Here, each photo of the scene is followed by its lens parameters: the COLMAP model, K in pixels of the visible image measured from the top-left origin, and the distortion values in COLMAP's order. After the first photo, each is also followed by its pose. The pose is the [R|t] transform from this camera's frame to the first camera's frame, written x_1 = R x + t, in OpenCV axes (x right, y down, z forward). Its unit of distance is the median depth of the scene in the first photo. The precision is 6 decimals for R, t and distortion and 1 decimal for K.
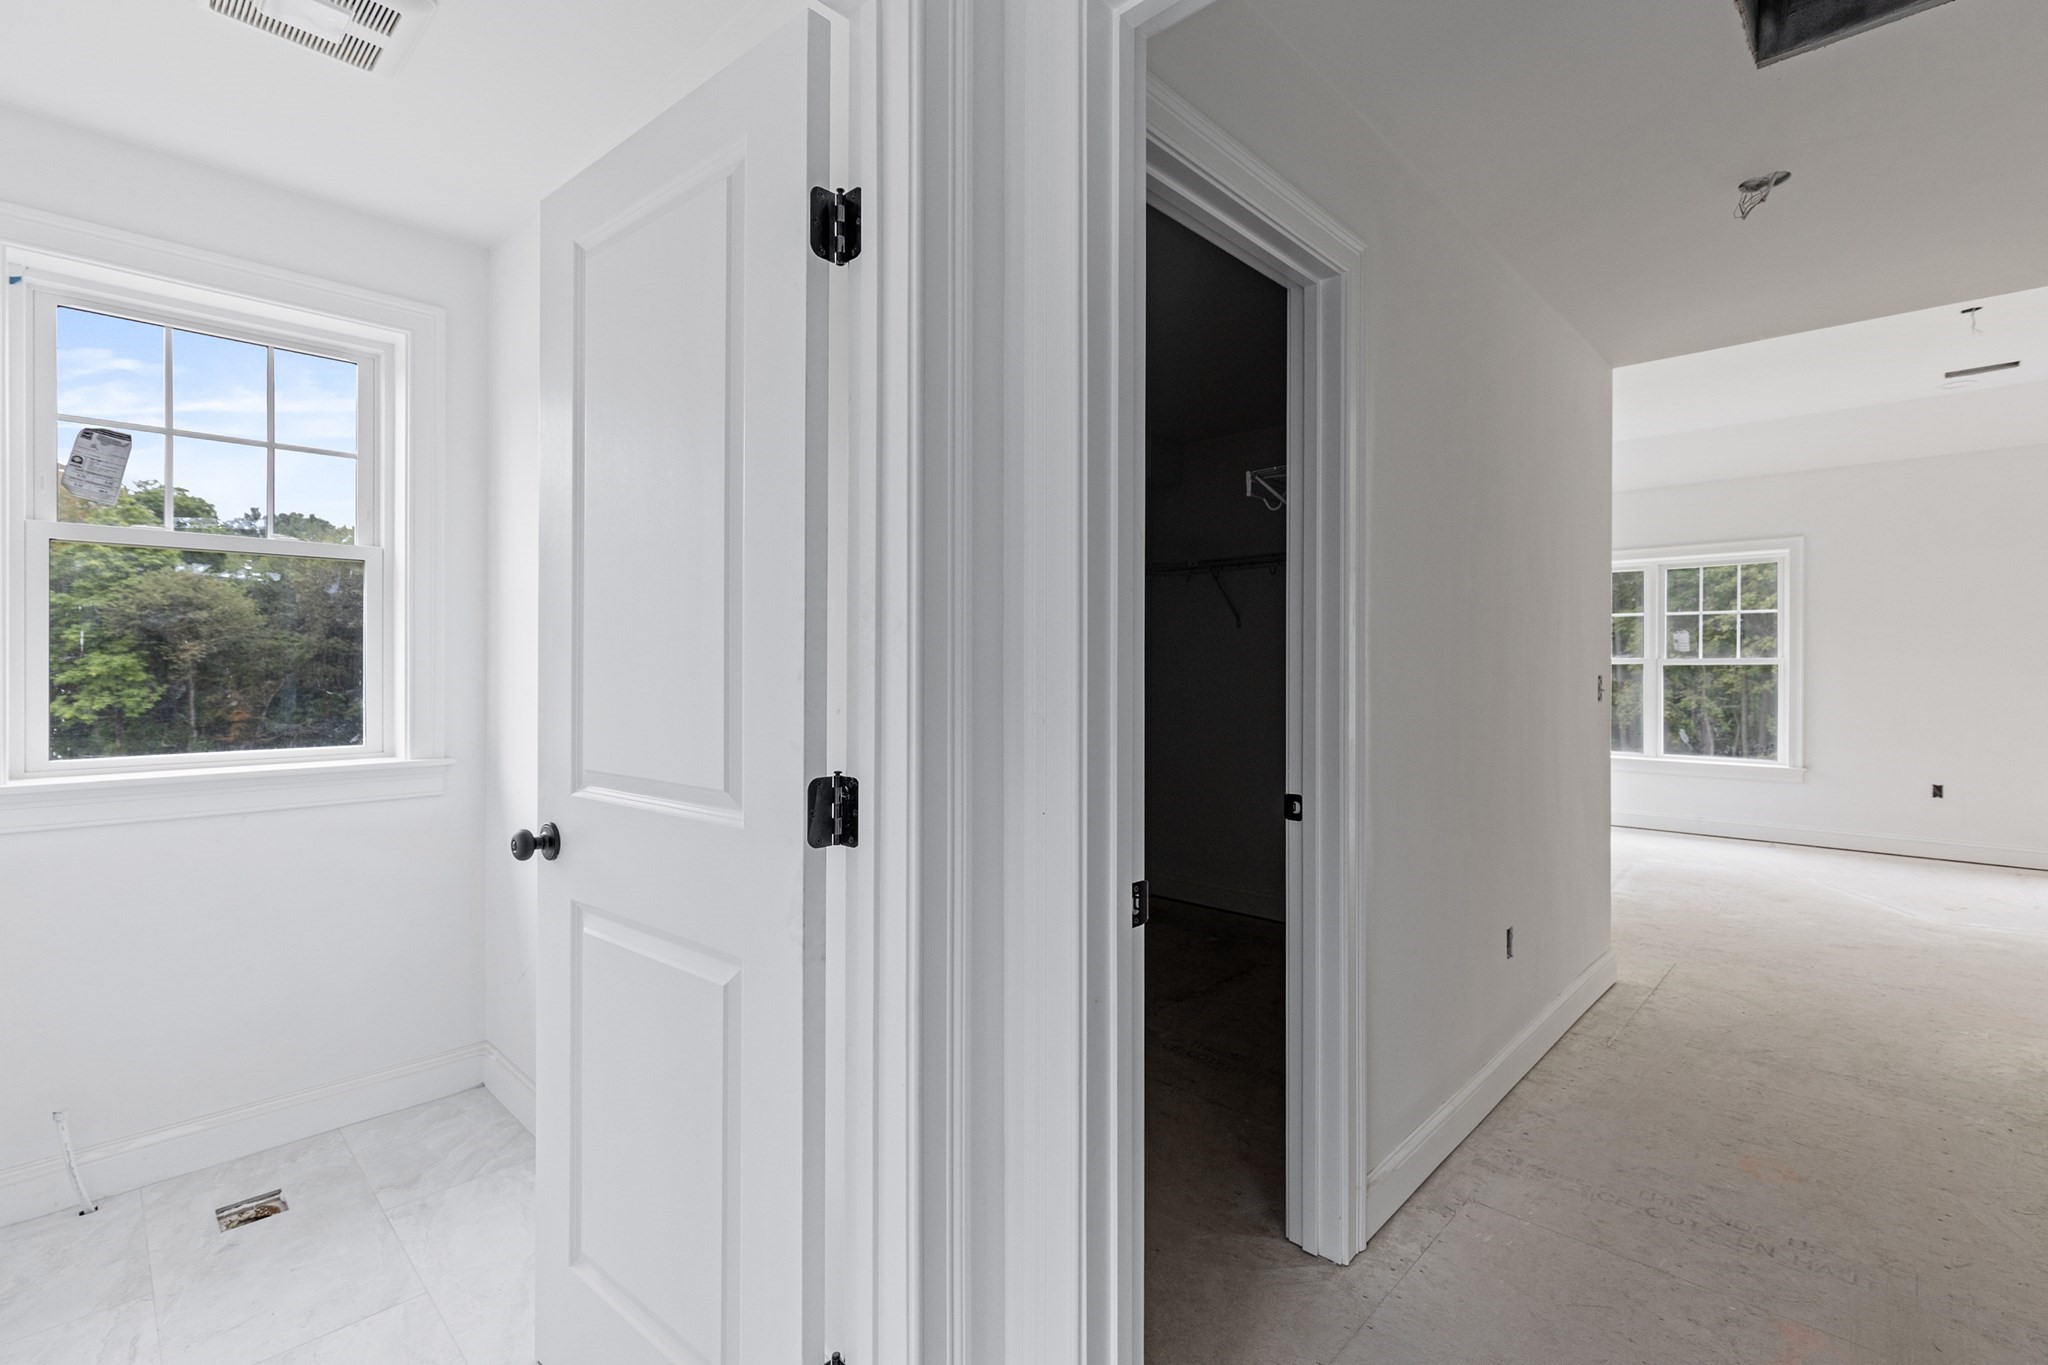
lens RADIAL K [[926.7, 0, 1037.5], [0, 926.7, 670.4], [0, 0, 1]] dist [0.007585, -0.000642]
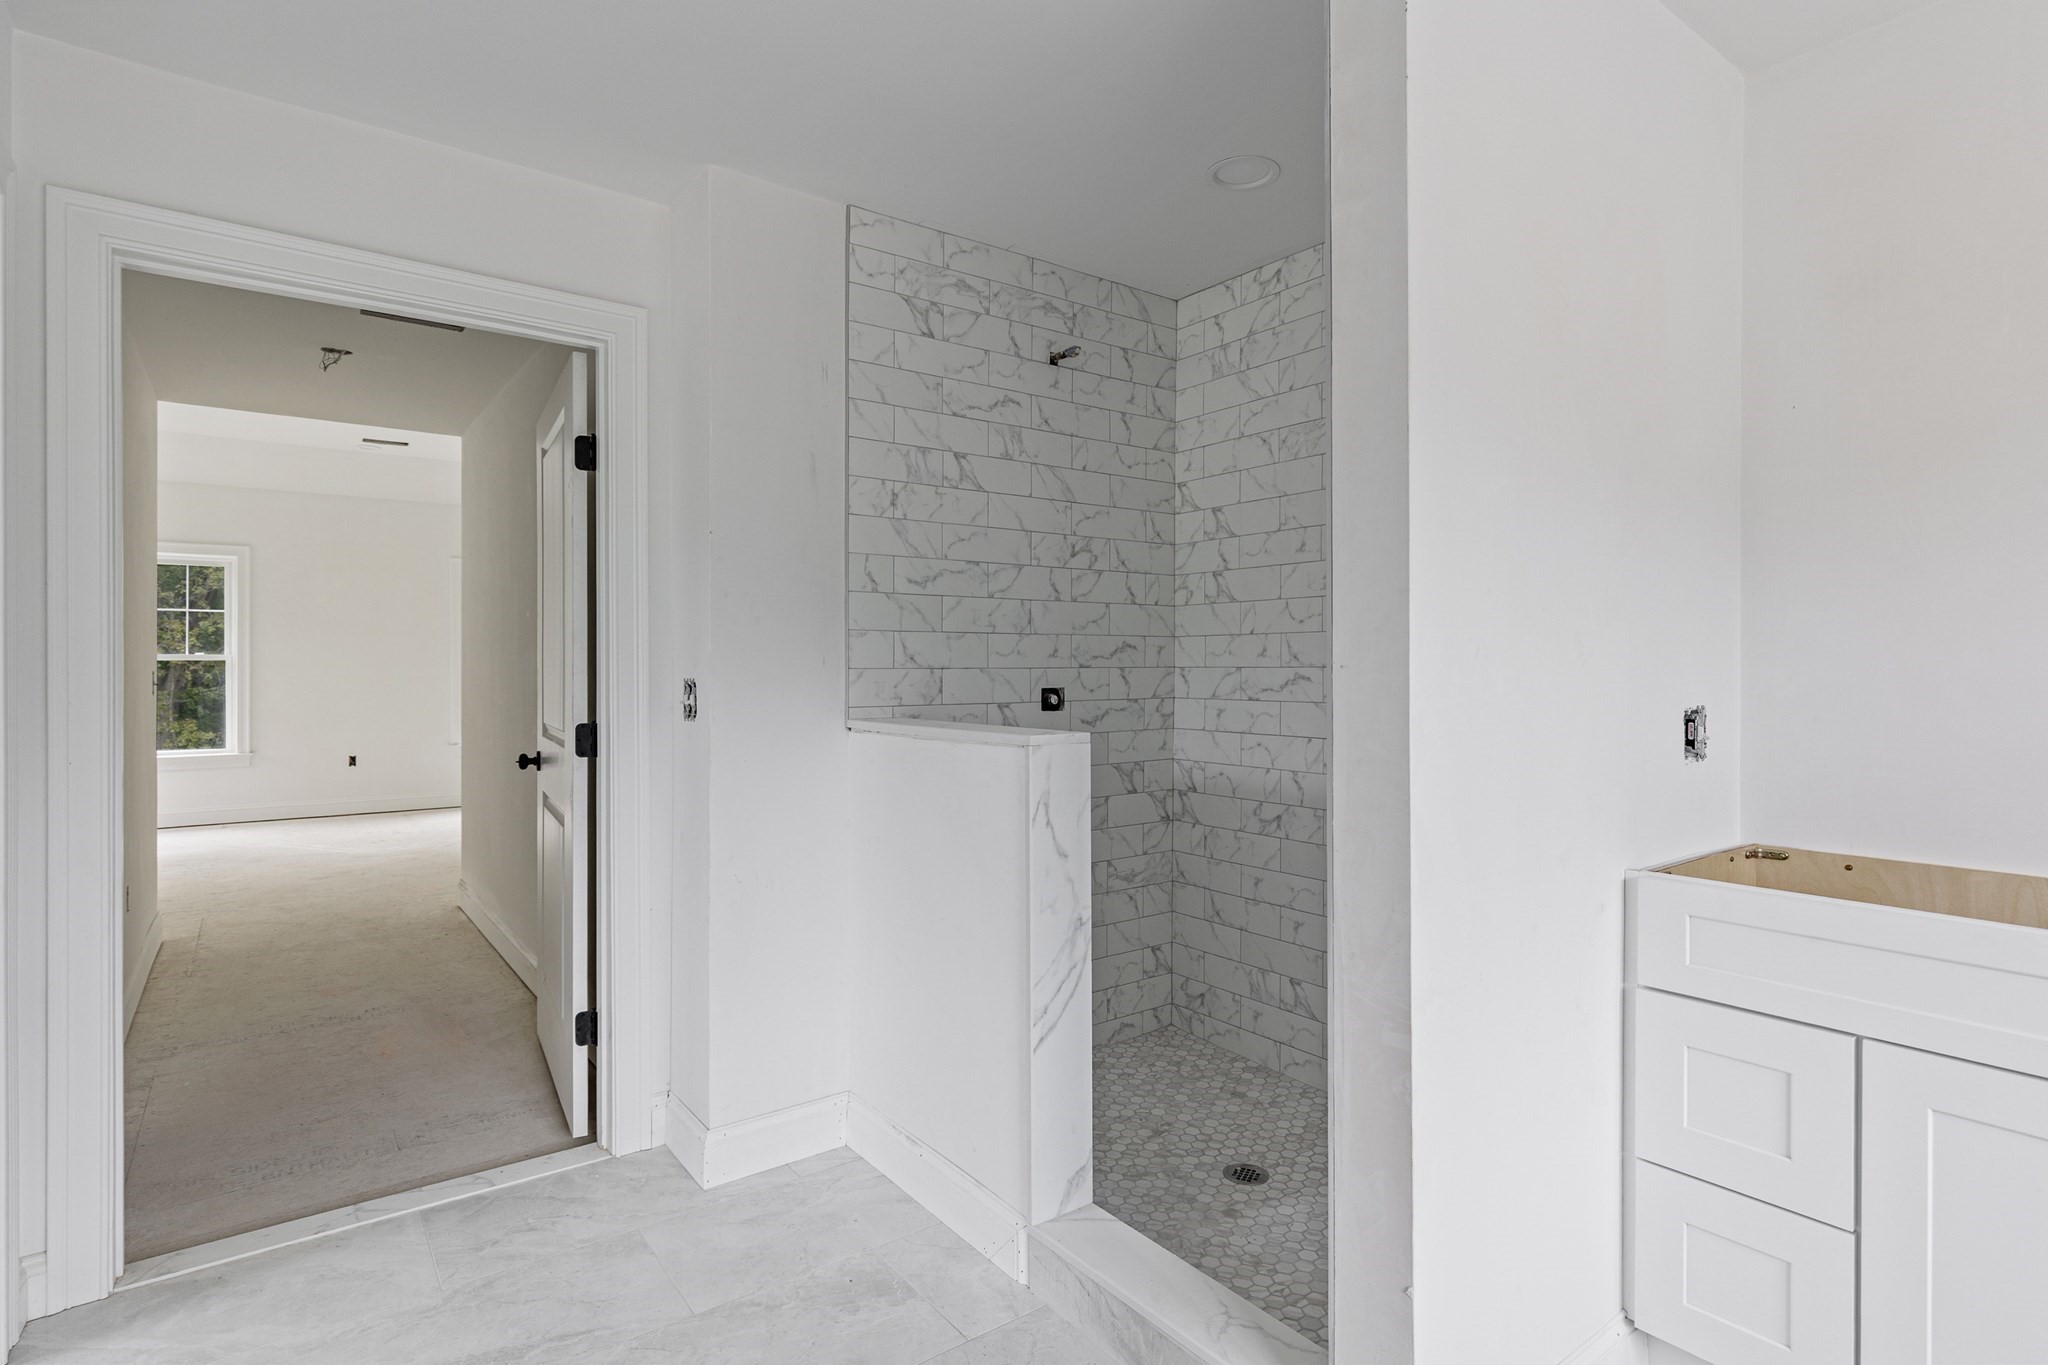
lens RADIAL K [[996.8, 0, 1034.8], [0, 996.8, 669.3], [0, 0, 1]] dist [-0.005201, 0.000425]
pose [[0.162535, -0.007326, 0.986676, -0.306461], [0.004139, 0.999969, 0.006743, 0.000005], [-0.986694, 0.002988, 0.162560, -0.190756]]
